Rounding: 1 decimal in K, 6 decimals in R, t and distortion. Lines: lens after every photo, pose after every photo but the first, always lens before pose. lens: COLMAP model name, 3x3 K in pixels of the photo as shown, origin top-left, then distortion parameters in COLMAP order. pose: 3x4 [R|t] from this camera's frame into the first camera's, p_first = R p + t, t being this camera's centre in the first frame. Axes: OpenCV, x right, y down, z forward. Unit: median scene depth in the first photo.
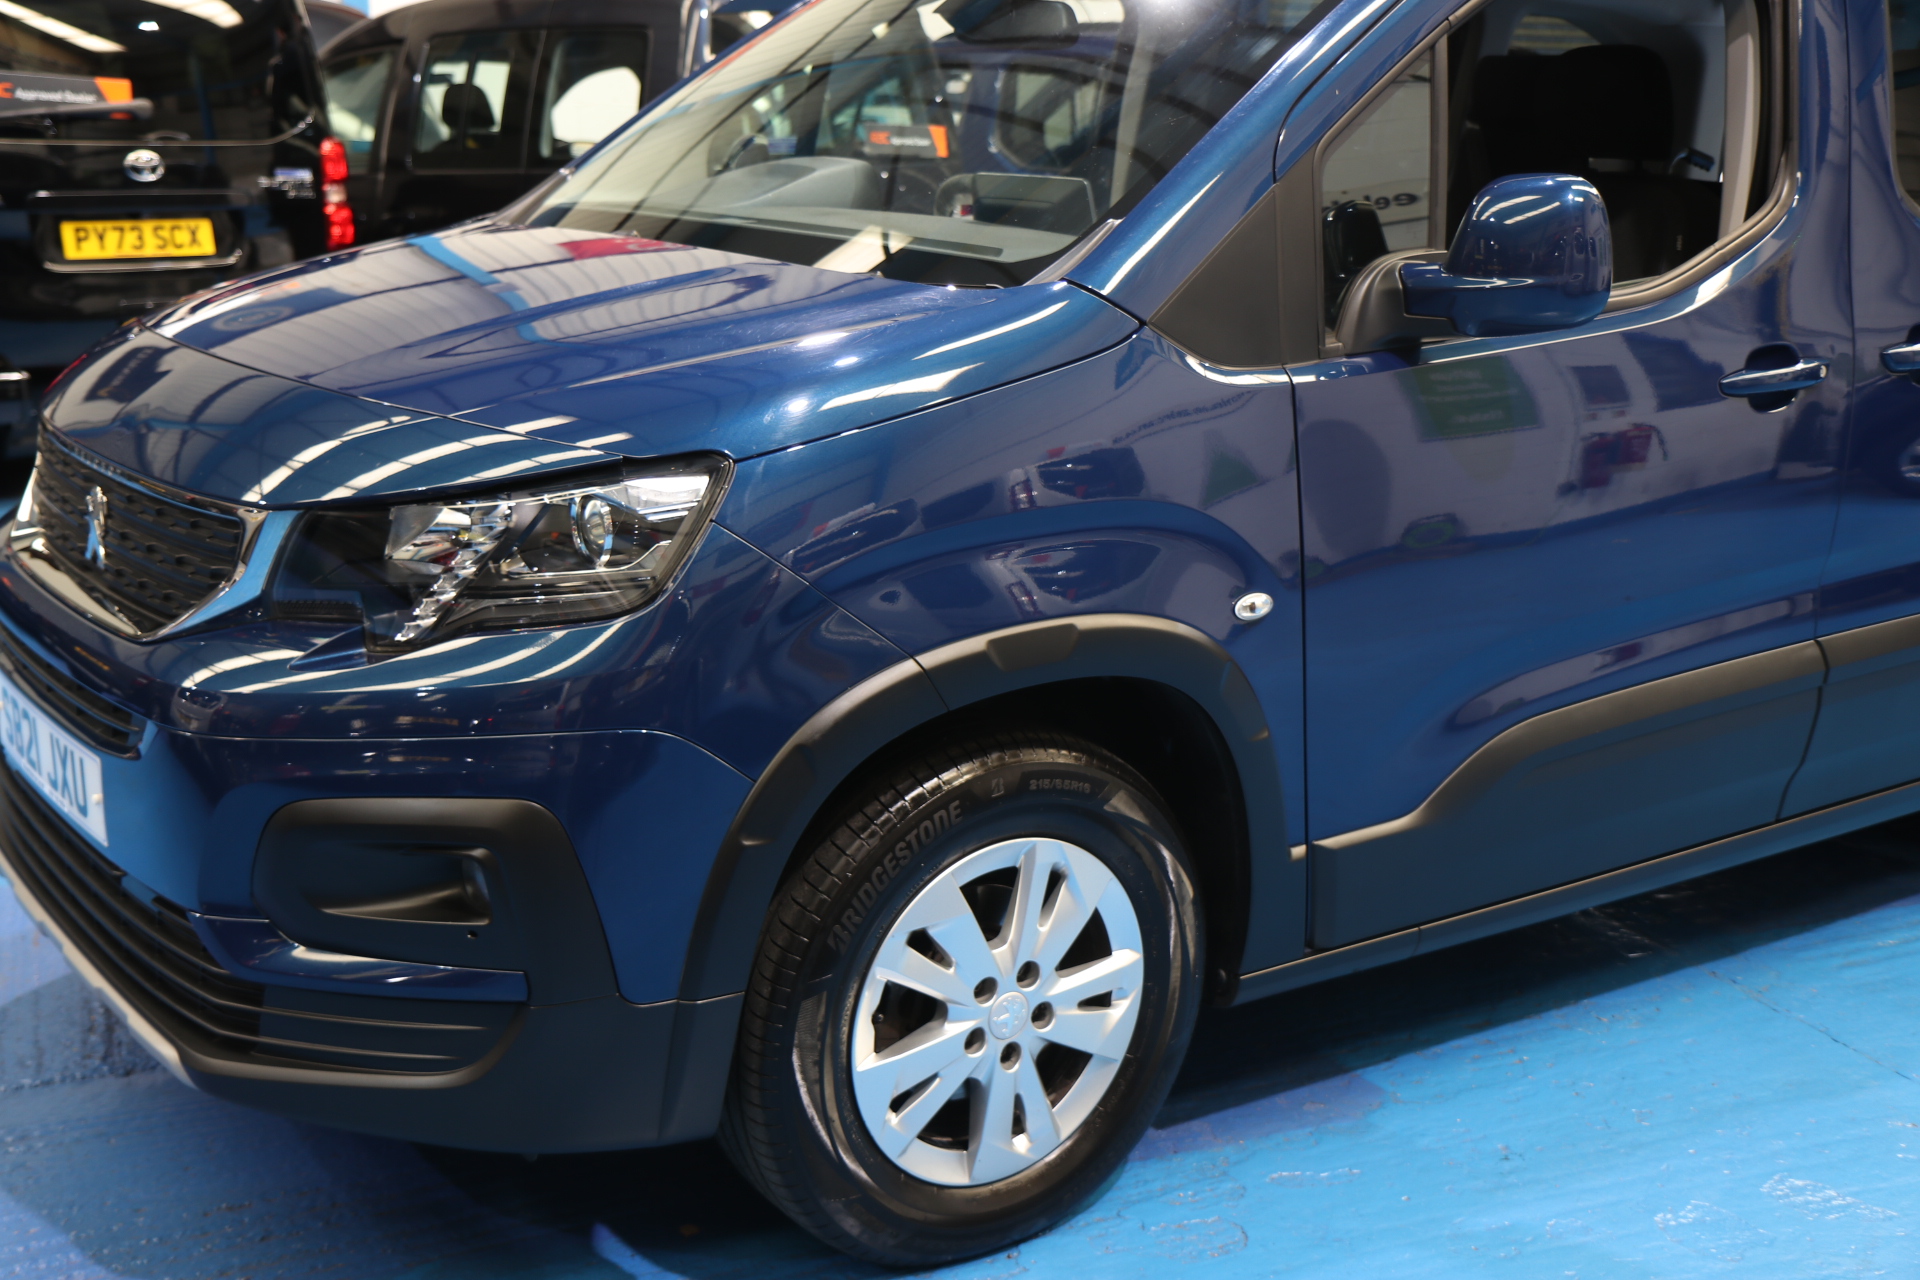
lens RADIAL K [[2084.8, 0, 960.0], [0, 2084.8, 640.0], [0, 0, 1]] dist [-0.054579, 0.288740]
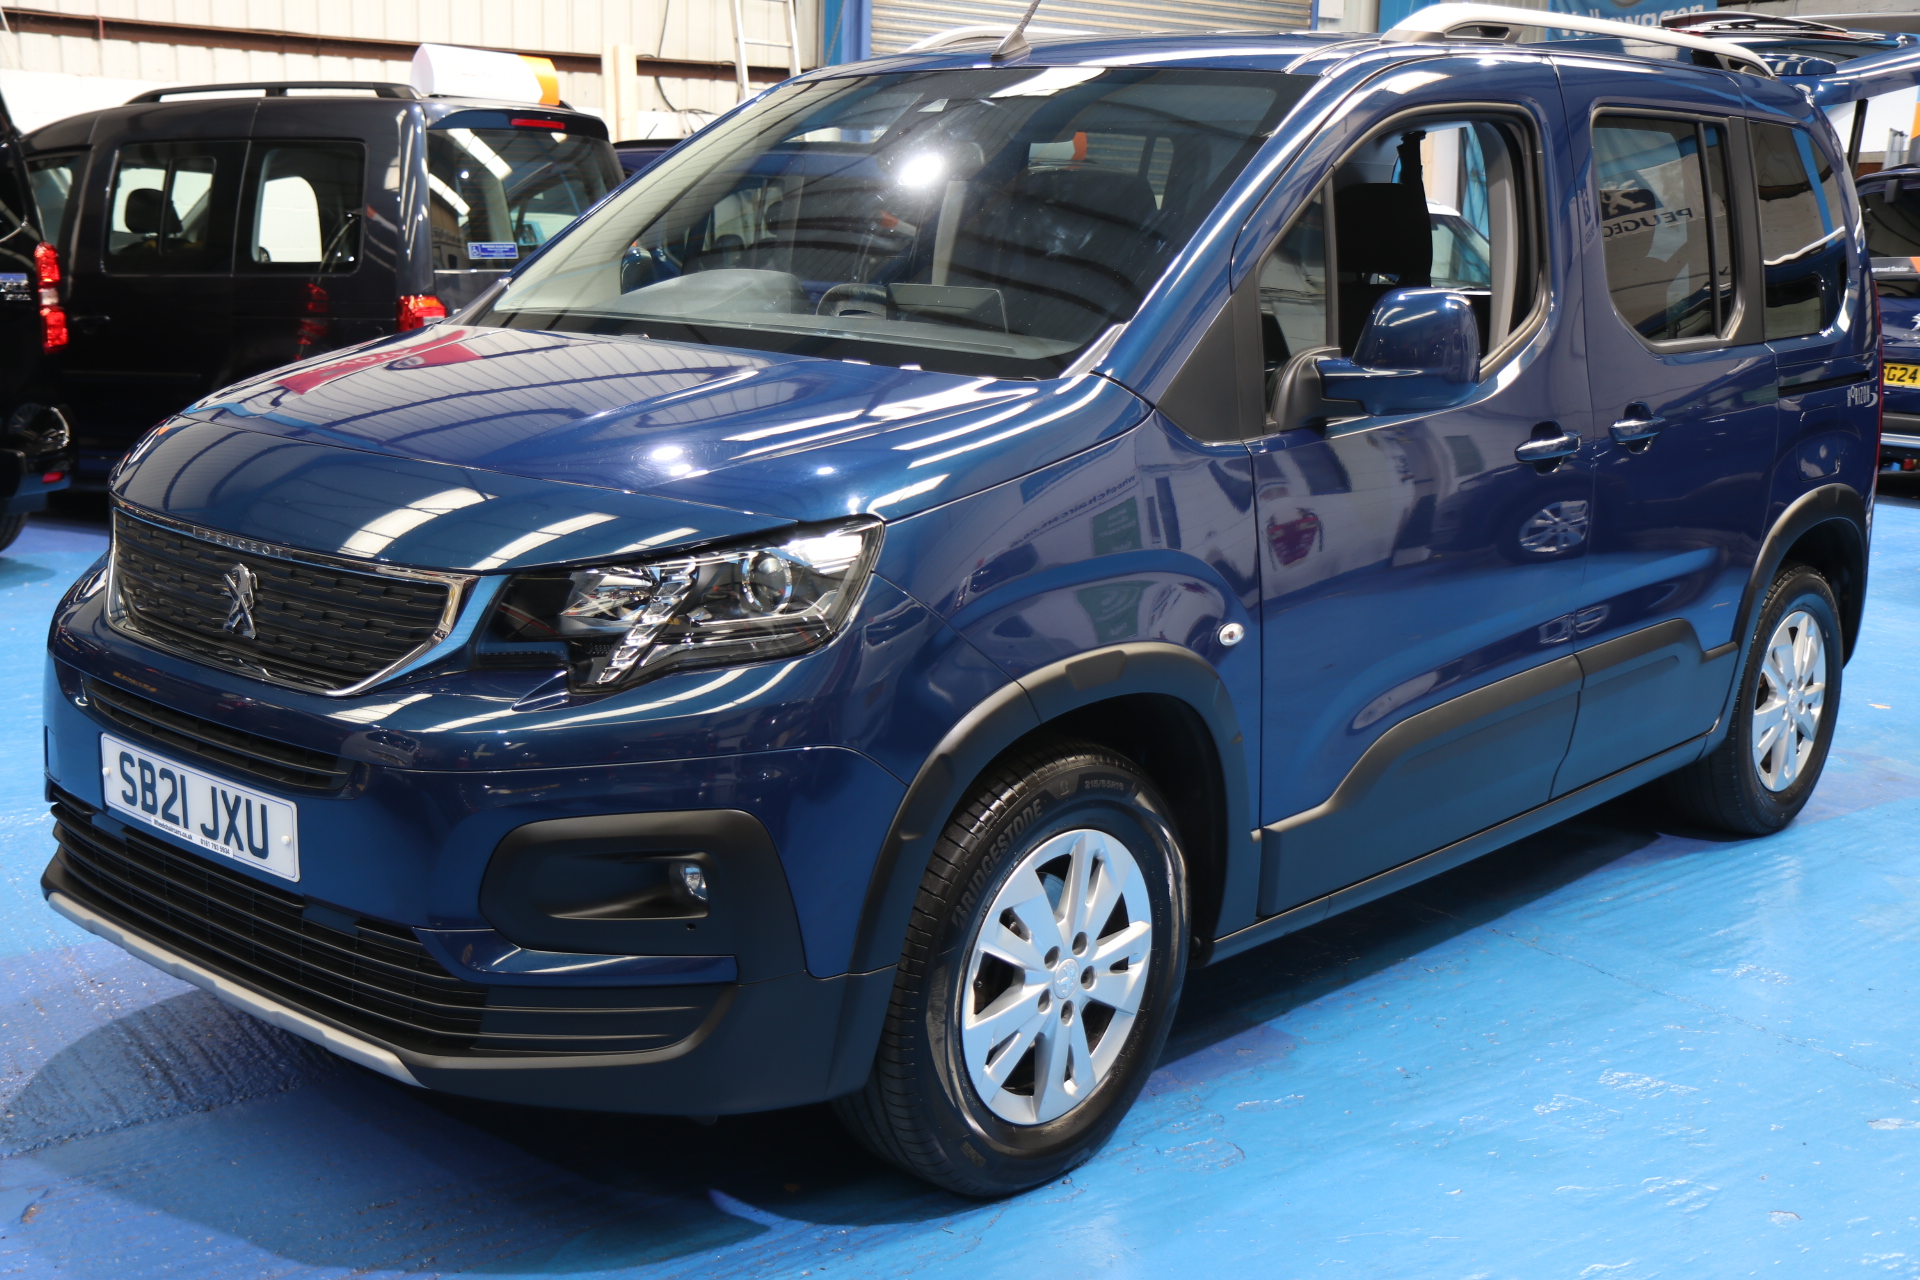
lens RADIAL K [[1984.1, 0, 960.0], [0, 1984.1, 640.0], [0, 0, 1]] dist [-0.049736, 0.197425]
pose [[0.976117, -0.036438, 0.214166, -0.265844], [0.044734, 0.998420, -0.034017, 0.019898], [-0.212588, 0.042785, 0.976205, -0.113508]]
